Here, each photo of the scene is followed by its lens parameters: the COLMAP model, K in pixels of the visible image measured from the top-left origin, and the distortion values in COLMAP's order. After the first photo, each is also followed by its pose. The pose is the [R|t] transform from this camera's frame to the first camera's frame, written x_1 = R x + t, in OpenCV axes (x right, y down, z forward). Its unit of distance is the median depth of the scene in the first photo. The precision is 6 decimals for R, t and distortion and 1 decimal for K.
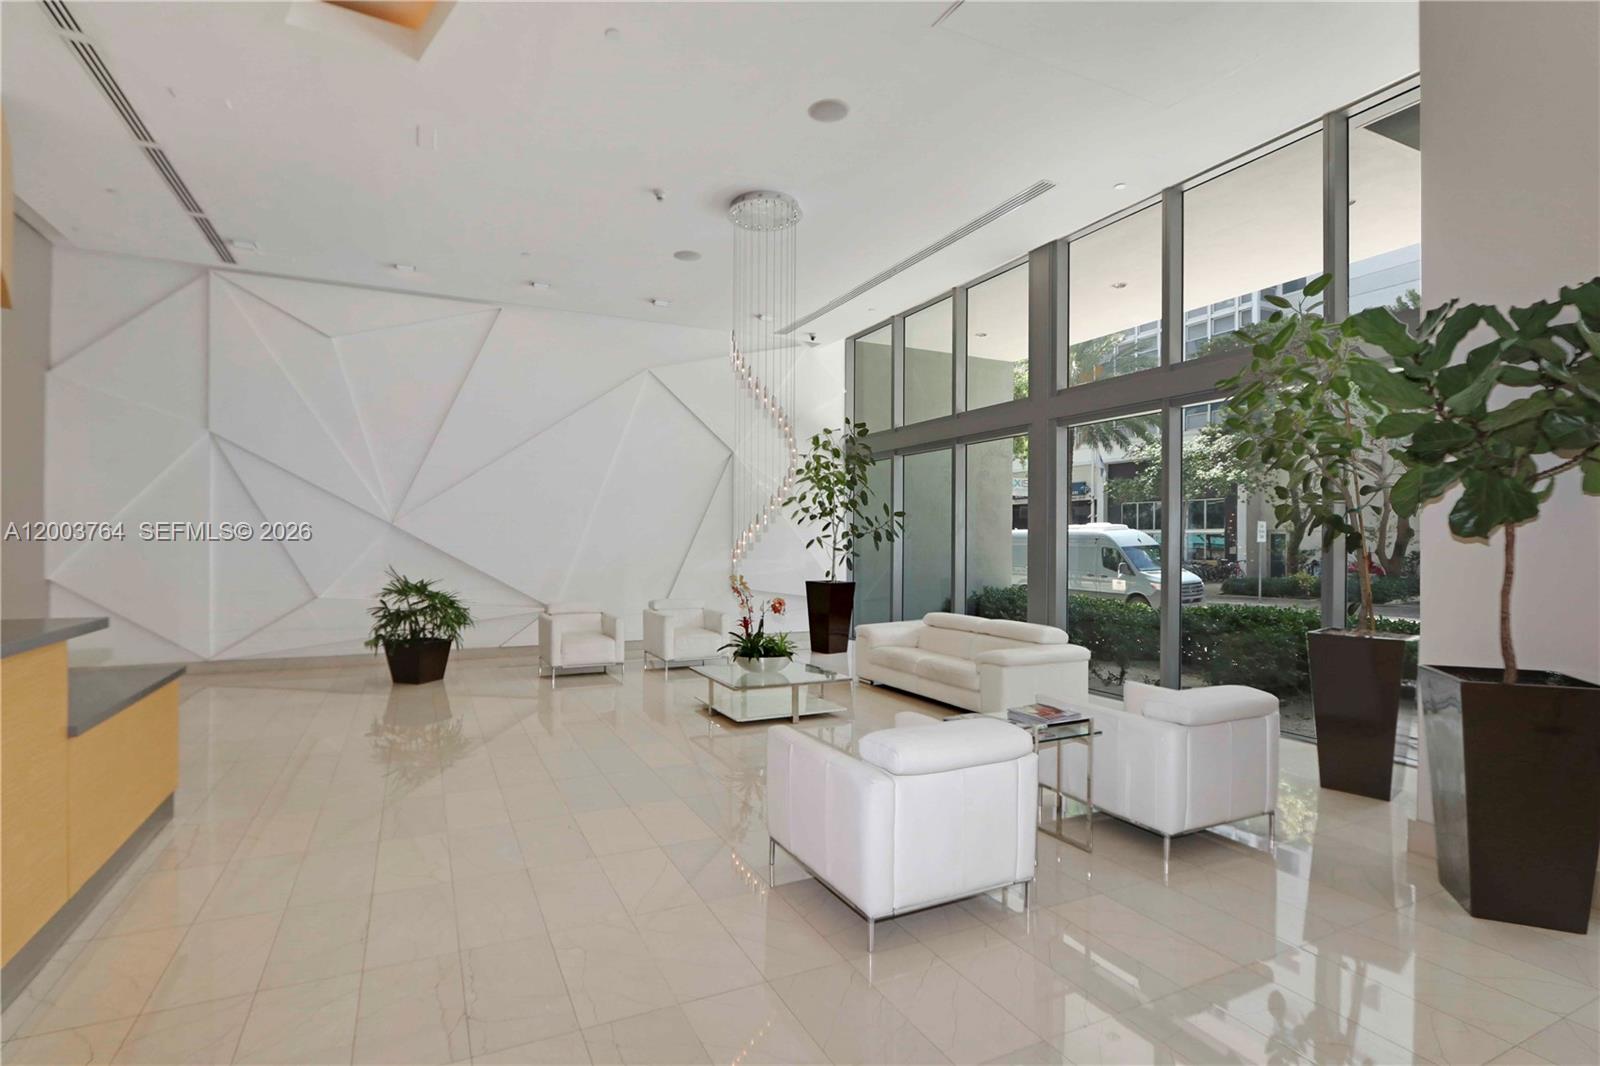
lens RADIAL K [[791.4, 0, 803.1], [0, 791.4, 548.9], [0, 0, 1]] dist [-0.004071, -0.000843]
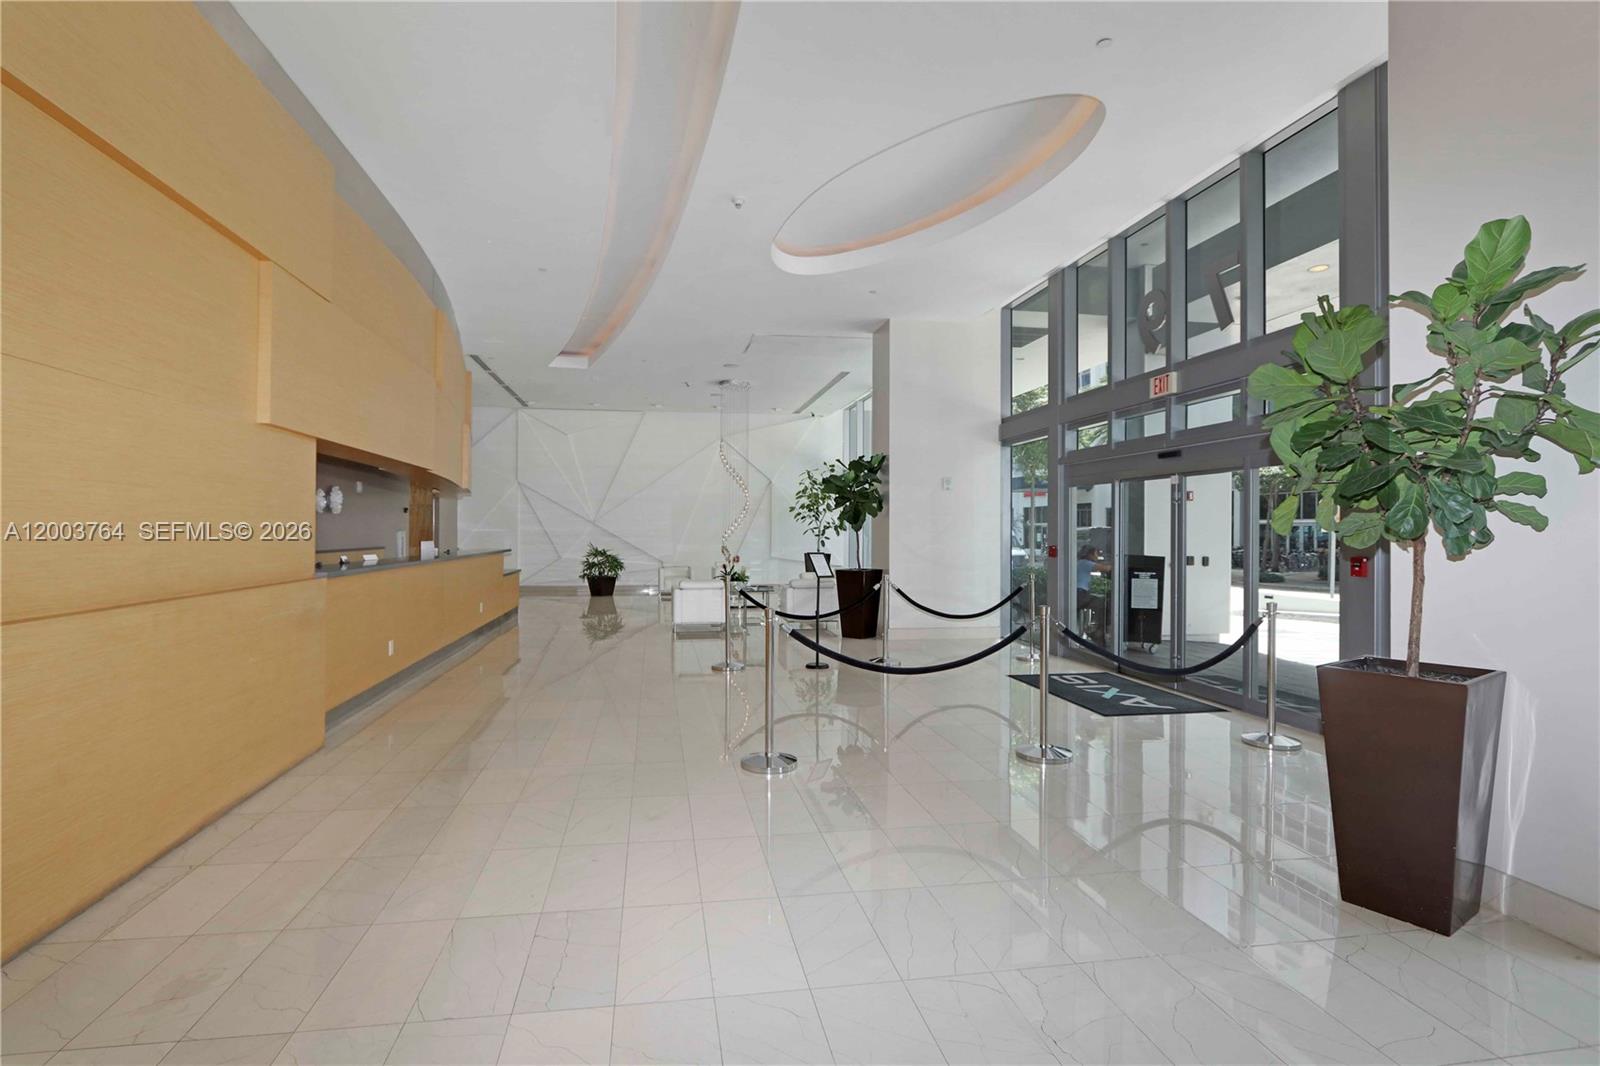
lens RADIAL K [[816.2, 0, 800.0], [0, 816.2, 533.0], [0, 0, 1]] dist [0.001602, 0.000342]
pose [[0.963055, 0.001273, -0.269302, 0.632362], [-0.002948, 0.999979, -0.005817, 0.007305], [0.269289, 0.006396, 0.963038, -0.998337]]
